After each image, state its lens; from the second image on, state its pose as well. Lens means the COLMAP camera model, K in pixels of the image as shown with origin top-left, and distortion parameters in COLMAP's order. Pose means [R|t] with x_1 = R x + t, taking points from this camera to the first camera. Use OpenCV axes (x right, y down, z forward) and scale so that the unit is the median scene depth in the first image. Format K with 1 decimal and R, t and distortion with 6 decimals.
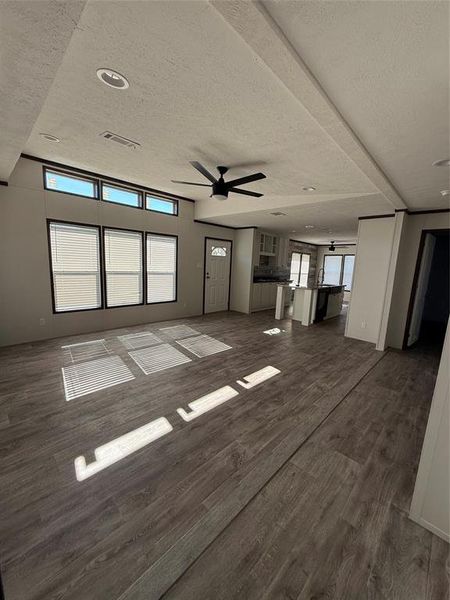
lens RADIAL K [[238.8, 0, 225.0], [0, 238.8, 300.0], [0, 0, 1]] dist [-0.001095, -0.000153]
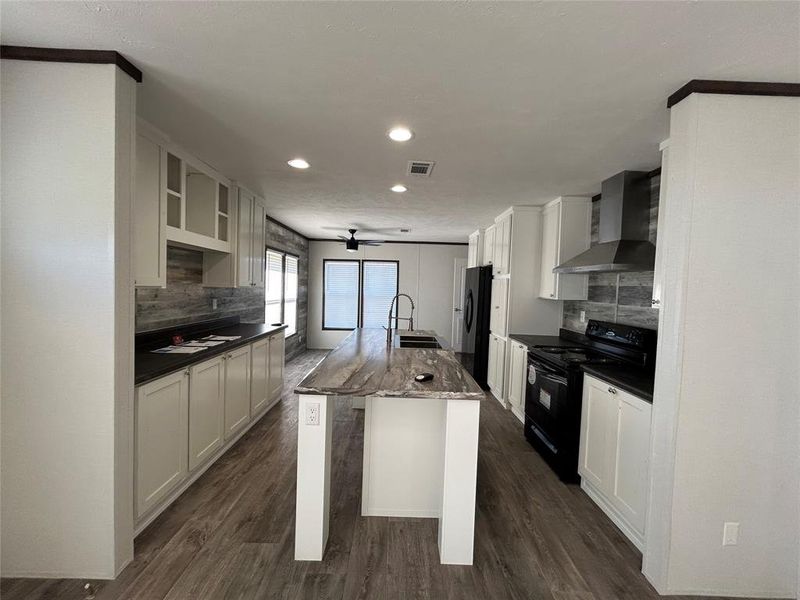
lens RADIAL K [[326.0, 0, 400.6], [0, 326.0, 299.3], [0, 0, 1]] dist [-0.000043, 0.000046]
pose [[0.703500, -0.045138, 0.709261, 0.094550], [0.103273, 0.993881, -0.039182, -0.115055], [-0.703152, 0.100812, 0.703857, 0.748561]]
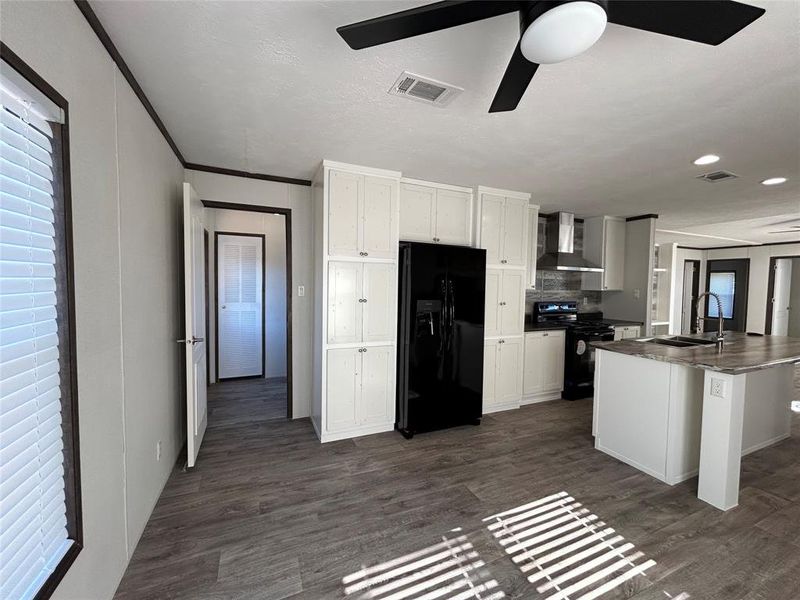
lens RADIAL K [[326.0, 0, 400.6], [0, 326.0, 299.3], [0, 0, 1]] dist [-0.000043, 0.000046]
pose [[-0.928187, -0.072063, 0.365069, 0.669137], [0.004495, 0.978826, 0.204643, -0.226941], [-0.372086, 0.191588, -0.908210, 1.654728]]
